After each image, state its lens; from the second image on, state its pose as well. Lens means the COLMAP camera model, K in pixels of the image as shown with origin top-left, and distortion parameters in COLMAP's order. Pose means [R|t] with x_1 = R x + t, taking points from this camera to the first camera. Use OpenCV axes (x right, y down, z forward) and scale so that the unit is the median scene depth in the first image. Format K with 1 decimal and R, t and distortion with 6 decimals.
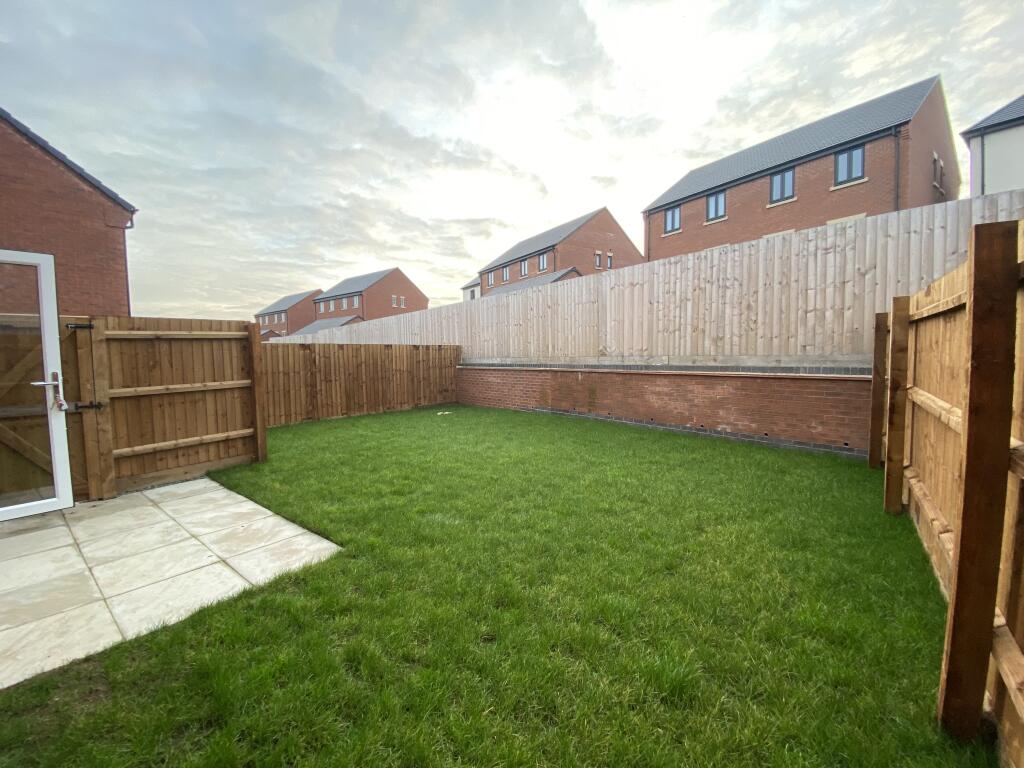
lens RADIAL K [[412.2, 0, 512.0], [0, 412.2, 384.0], [0, 0, 1]] dist [0.025833, -0.026533]
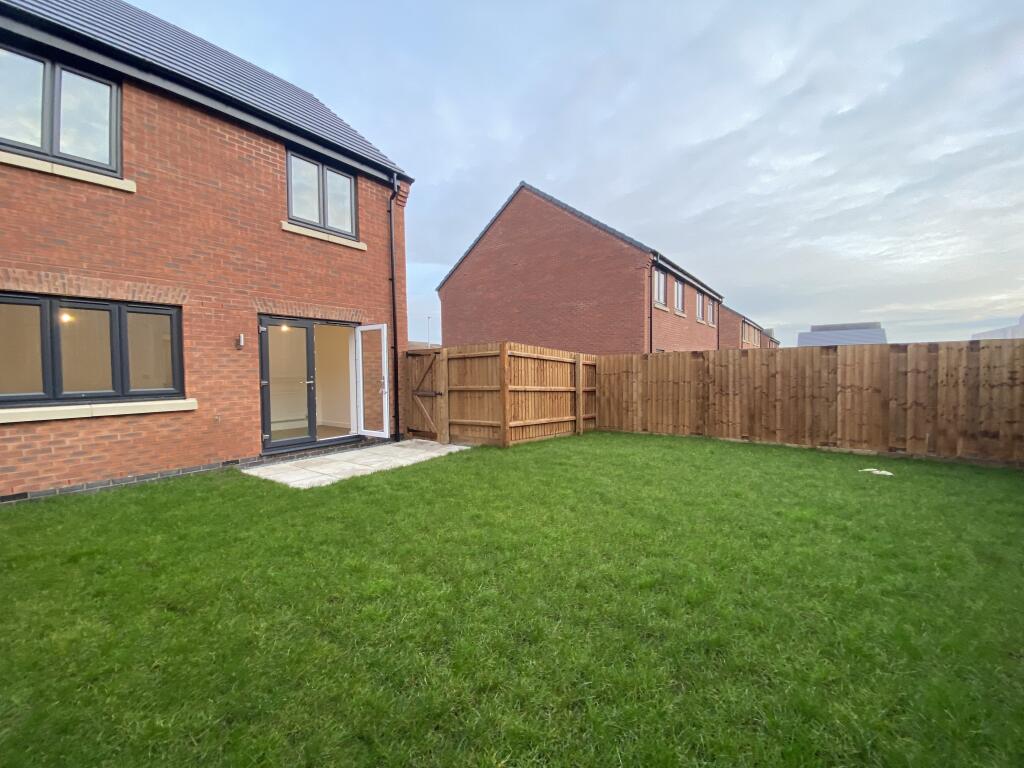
lens RADIAL K [[412.2, 0, 512.0], [0, 412.2, 384.0], [0, 0, 1]] dist [0.025833, -0.026533]
pose [[-0.004942, 0.051870, -0.998642, 0.398688], [-0.055676, 0.997091, 0.052065, -0.047918], [0.998437, 0.055857, -0.002040, 0.571445]]
